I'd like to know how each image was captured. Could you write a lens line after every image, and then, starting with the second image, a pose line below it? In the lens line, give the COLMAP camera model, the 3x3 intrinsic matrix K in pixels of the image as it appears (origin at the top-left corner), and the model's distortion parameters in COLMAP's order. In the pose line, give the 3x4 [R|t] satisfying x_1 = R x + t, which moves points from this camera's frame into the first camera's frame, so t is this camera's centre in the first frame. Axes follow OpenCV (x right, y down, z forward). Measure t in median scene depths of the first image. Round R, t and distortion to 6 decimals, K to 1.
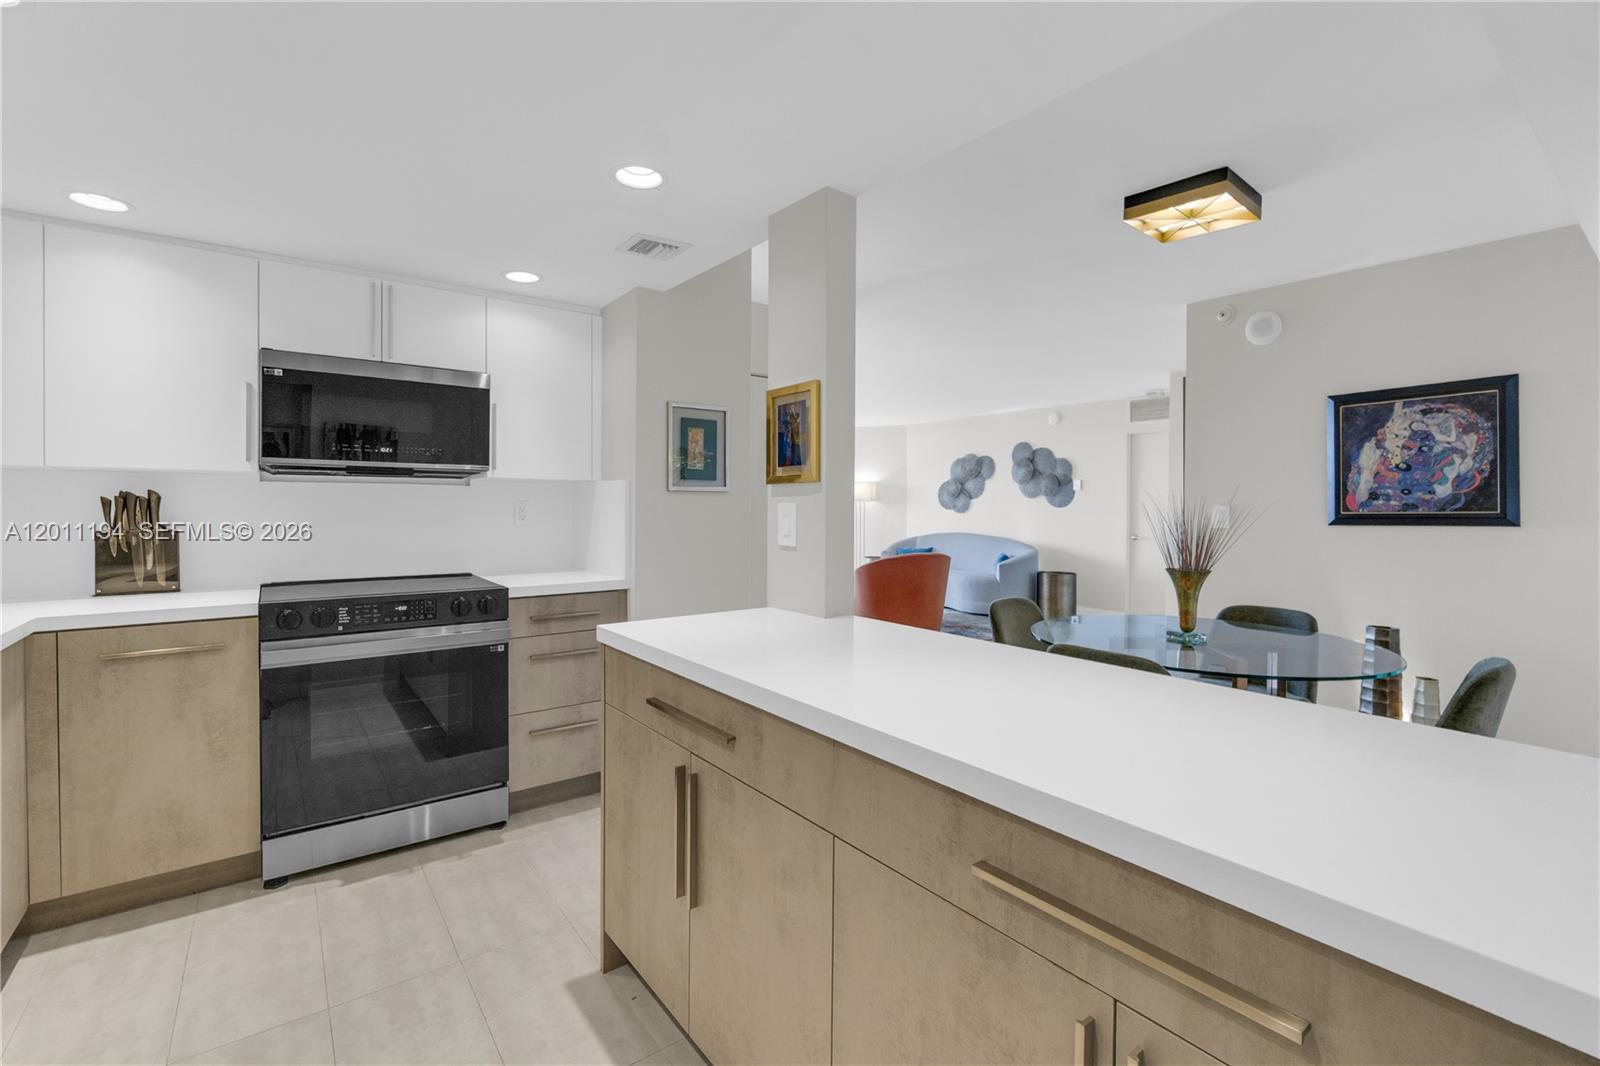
lens RADIAL K [[702.8, 0, 798.7], [0, 702.8, 515.2], [0, 0, 1]] dist [-0.008440, -0.000192]
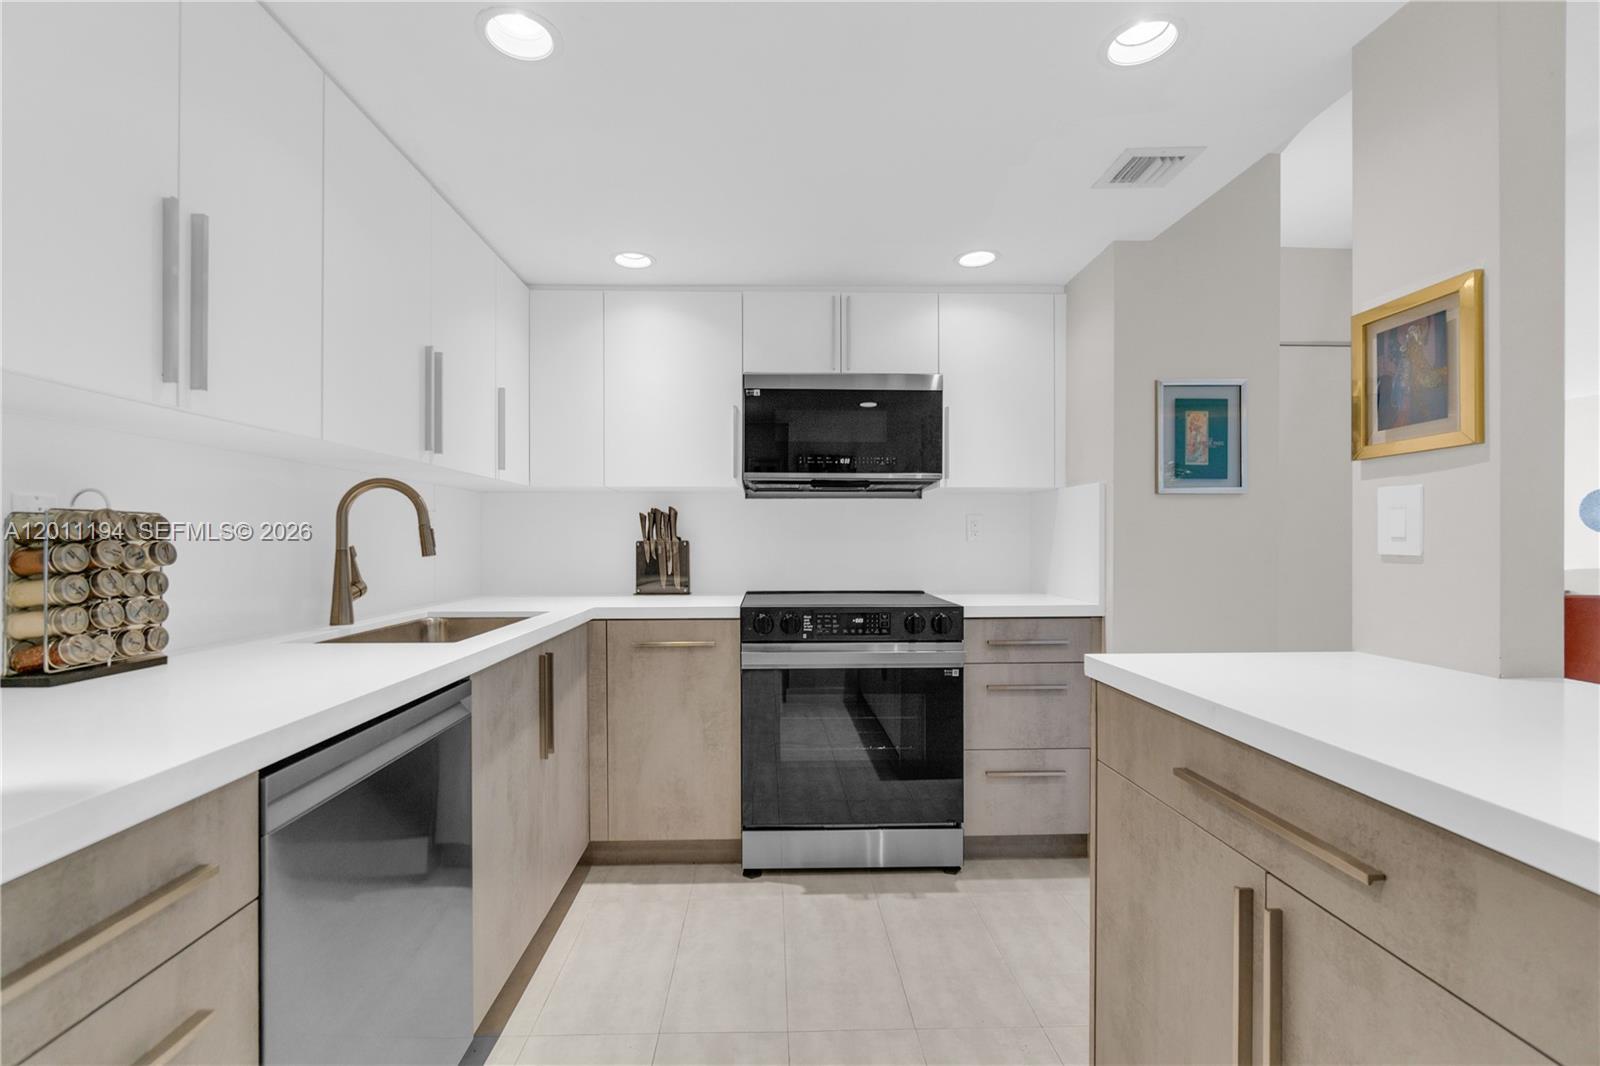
lens RADIAL K [[709.2, 0, 777.4], [0, 709.2, 537.9], [0, 0, 1]] dist [-0.003541, 0.000108]
pose [[0.806560, -0.006441, -0.591117, -0.077225], [-0.001736, 0.999911, -0.013265, 0.032276], [0.591149, 0.011725, 0.806477, 0.143263]]
